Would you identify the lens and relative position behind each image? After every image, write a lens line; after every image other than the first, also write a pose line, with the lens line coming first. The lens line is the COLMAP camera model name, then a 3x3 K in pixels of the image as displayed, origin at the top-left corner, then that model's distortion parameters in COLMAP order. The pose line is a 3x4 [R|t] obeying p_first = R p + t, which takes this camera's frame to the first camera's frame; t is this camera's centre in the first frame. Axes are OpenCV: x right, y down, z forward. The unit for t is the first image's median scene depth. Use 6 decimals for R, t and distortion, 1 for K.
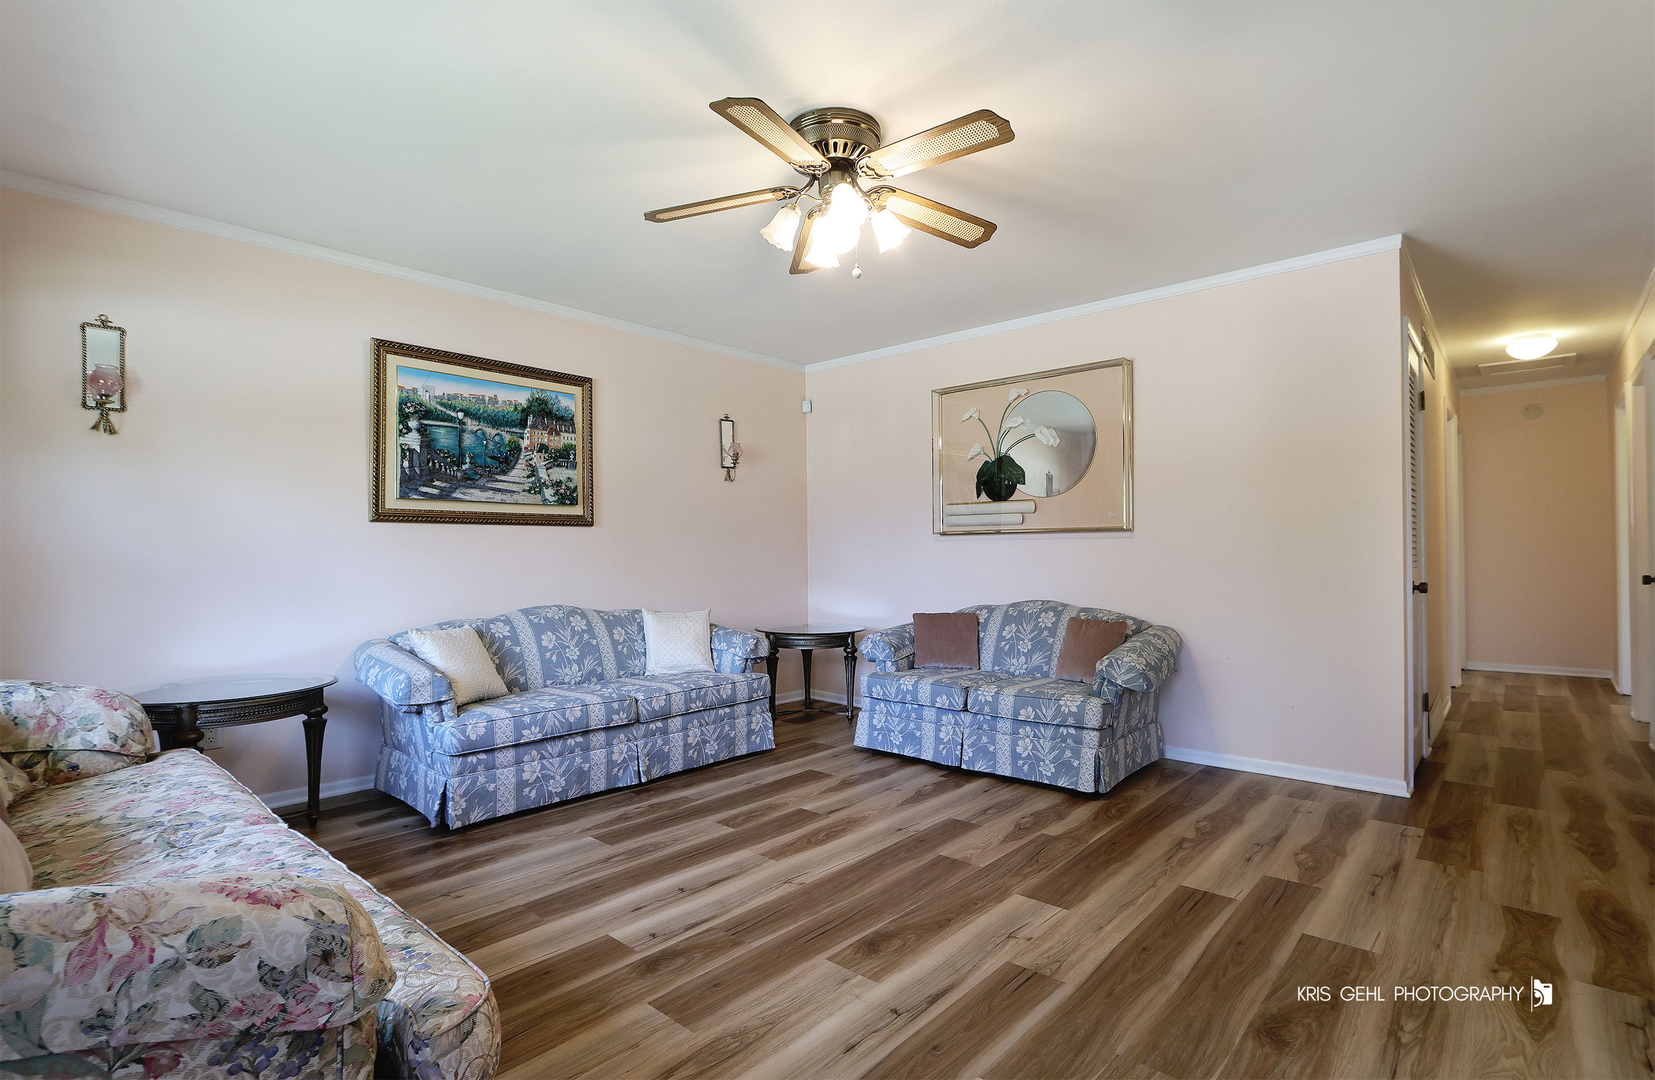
lens RADIAL K [[787.5, 0, 823.3], [0, 787.5, 552.2], [0, 0, 1]] dist [-0.008246, 0.000644]
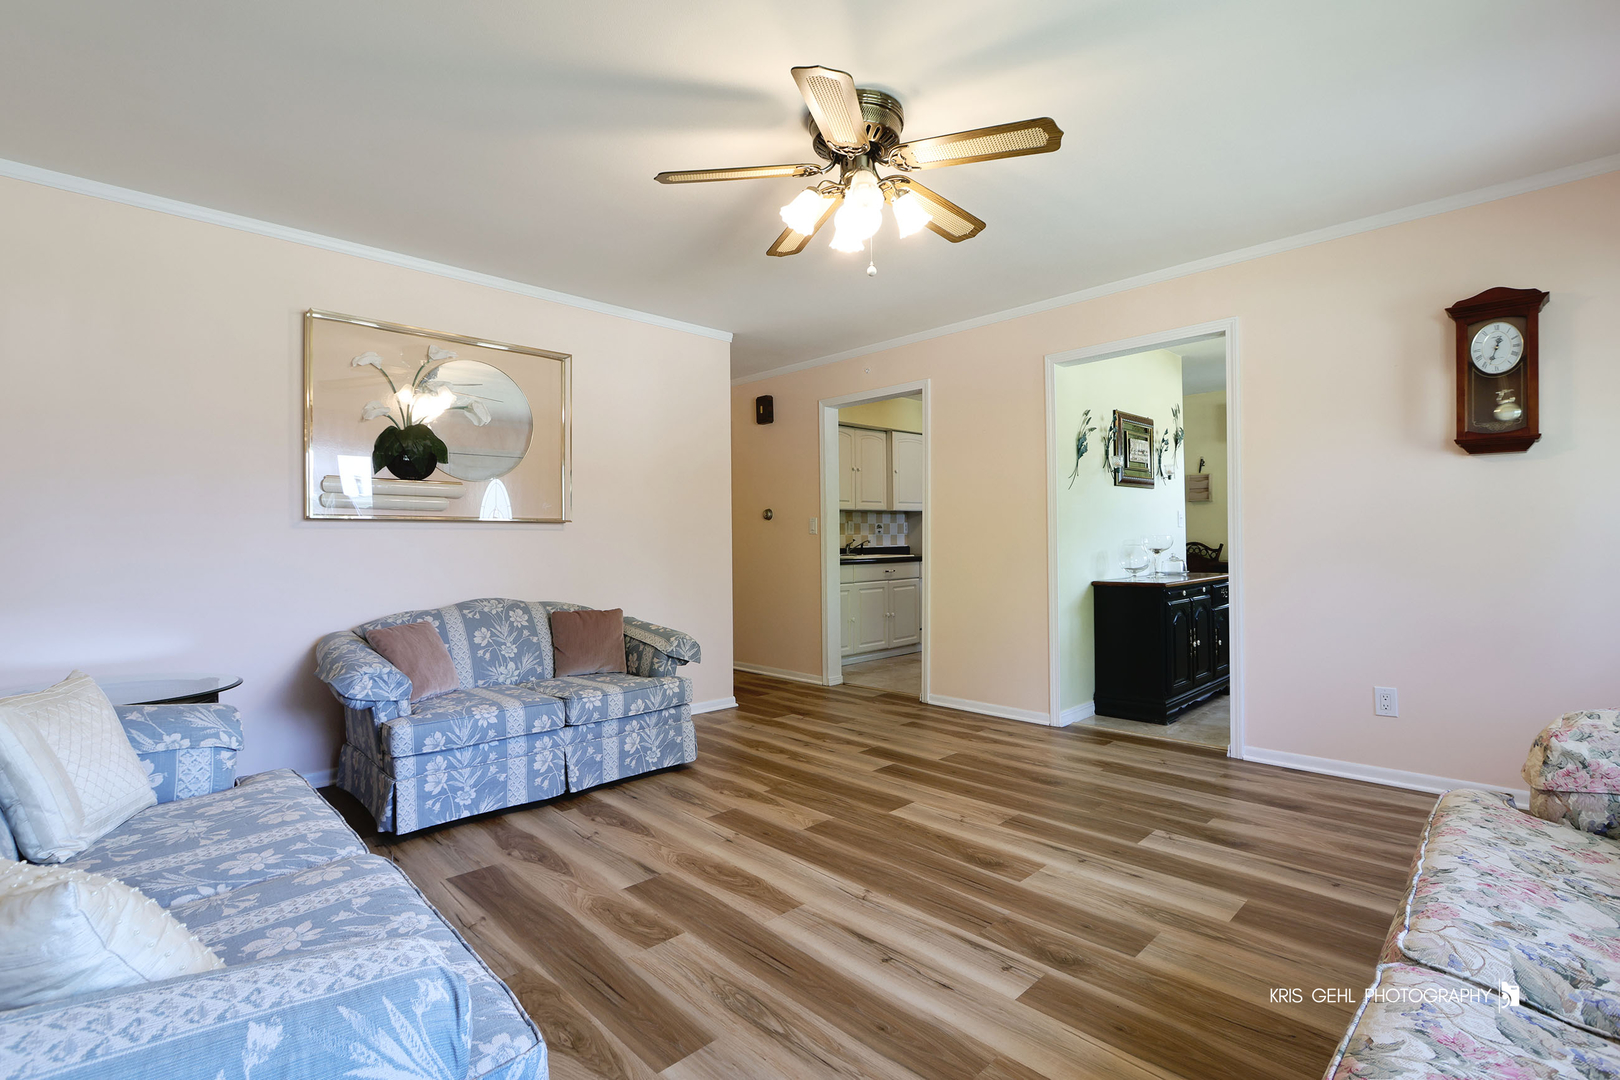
lens RADIAL K [[755.9, 0, 816.4], [0, 755.9, 533.9], [0, 0, 1]] dist [-0.025182, 0.009531]
pose [[0.053362, 0.019060, 0.998393, -0.690095], [0.004454, 0.999803, -0.019325, 0.008389], [-0.998565, 0.005478, 0.053266, 0.744427]]
